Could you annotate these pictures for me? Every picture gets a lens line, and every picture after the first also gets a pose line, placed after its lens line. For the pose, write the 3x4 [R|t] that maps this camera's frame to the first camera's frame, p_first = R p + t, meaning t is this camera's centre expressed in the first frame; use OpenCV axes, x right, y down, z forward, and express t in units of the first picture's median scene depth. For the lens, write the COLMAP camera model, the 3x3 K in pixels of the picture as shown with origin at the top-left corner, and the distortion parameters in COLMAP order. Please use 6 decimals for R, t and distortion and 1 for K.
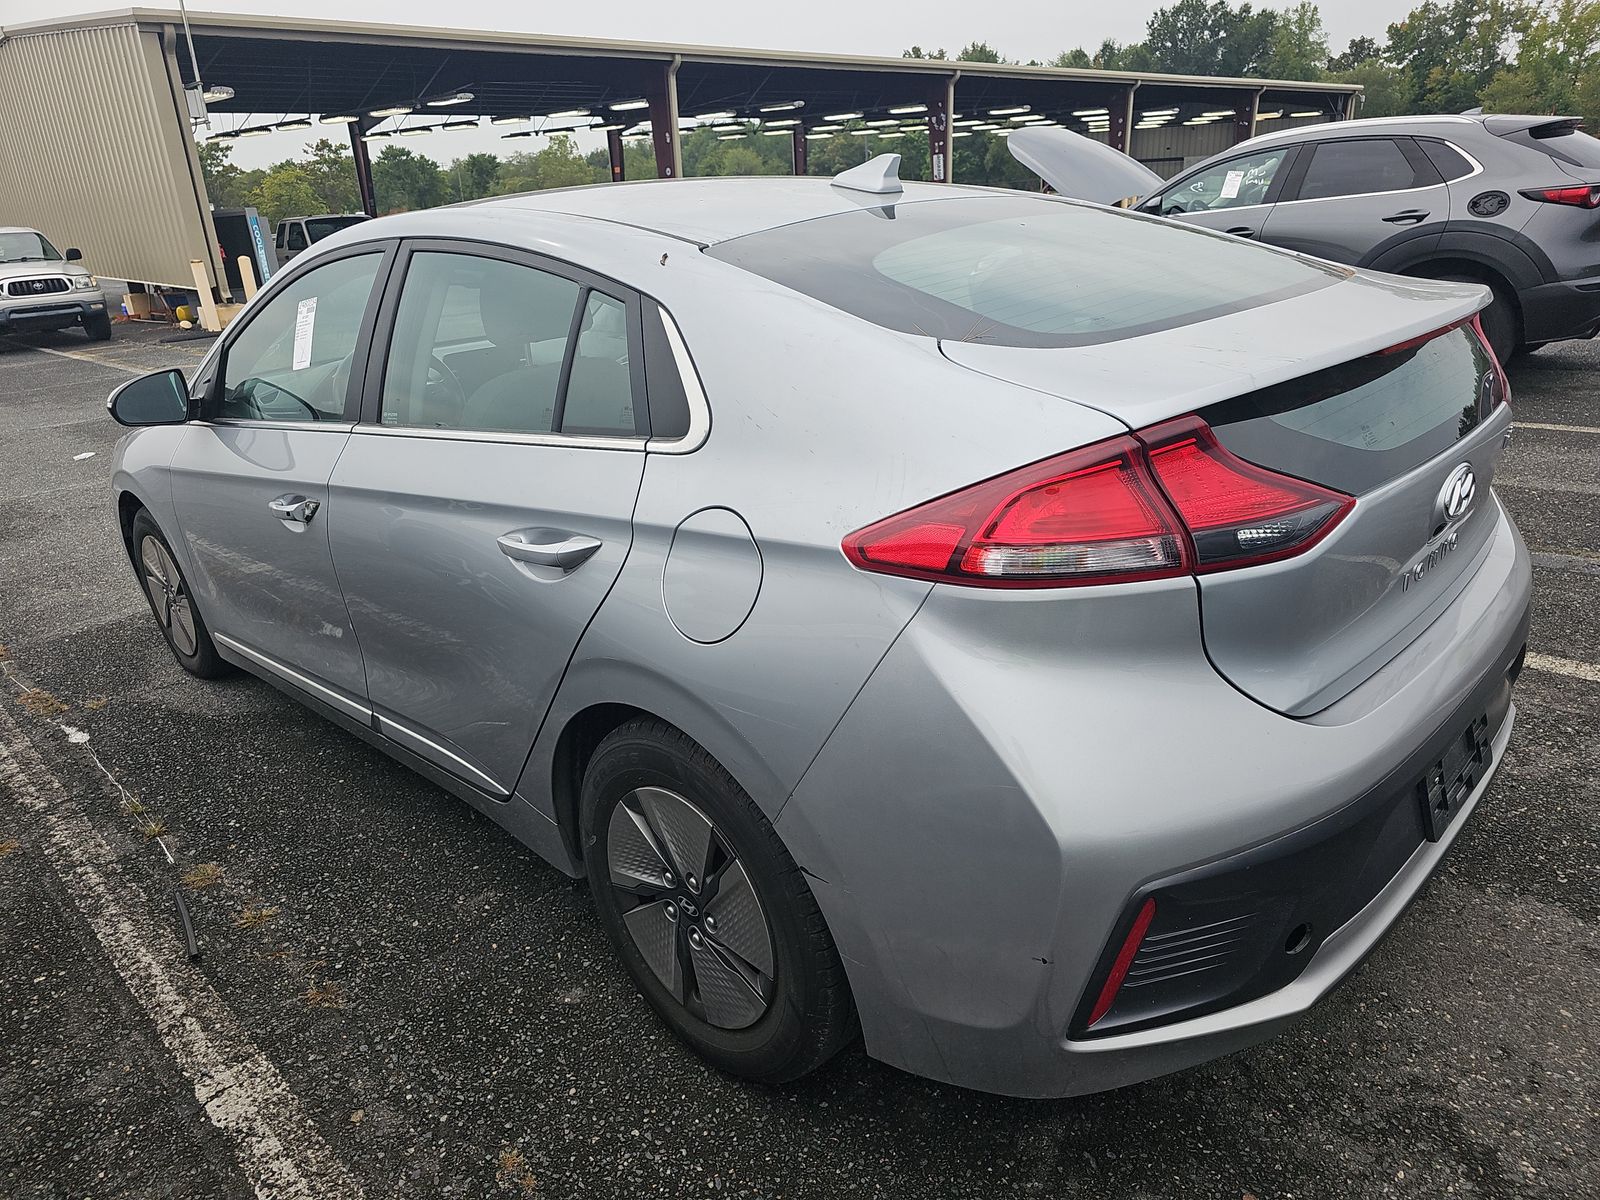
lens RADIAL K [[981.7, 0, 796.1], [0, 981.7, 599.3], [0, 0, 1]] dist [0.029124, -0.025942]
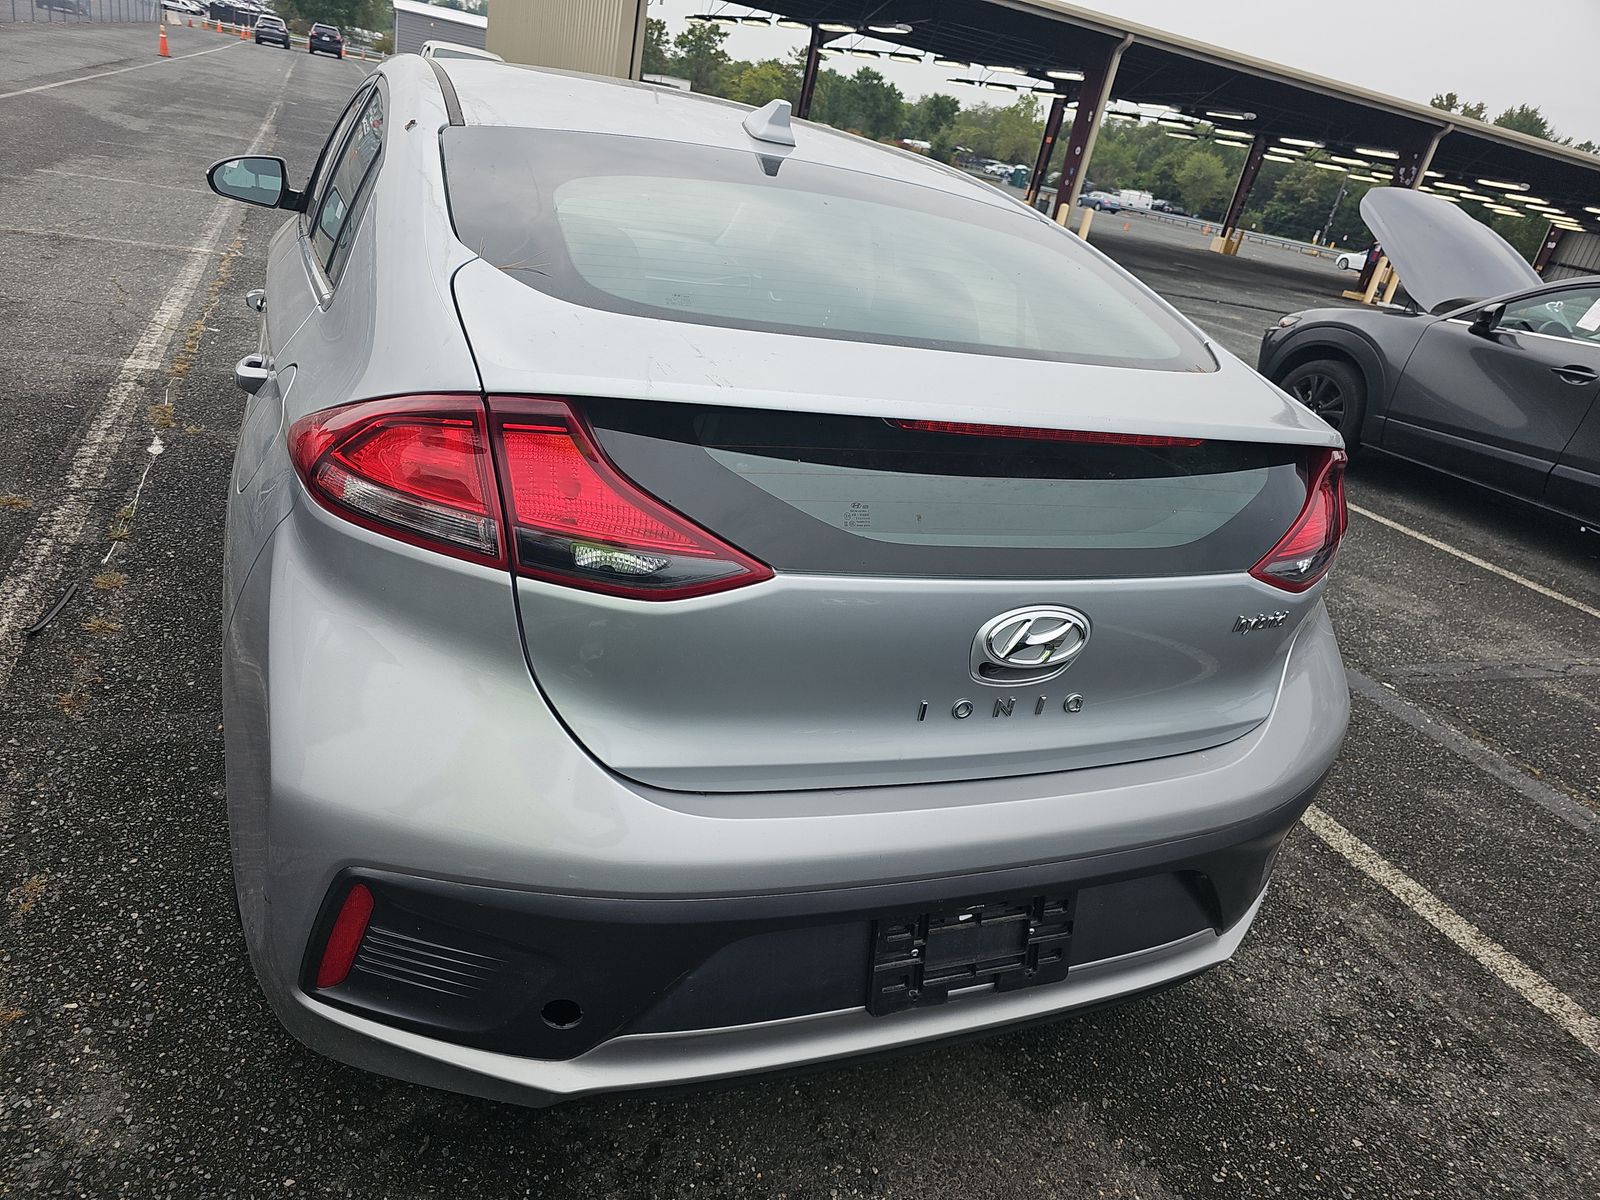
lens RADIAL K [[981.7, 0, 796.1], [0, 981.7, 599.3], [0, 0, 1]] dist [0.029124, -0.025942]
pose [[0.894616, 0.366481, -0.255644, 0.510312], [-0.358116, 0.930217, 0.080312, -0.097495], [0.267237, 0.019701, 0.963429, 0.126558]]
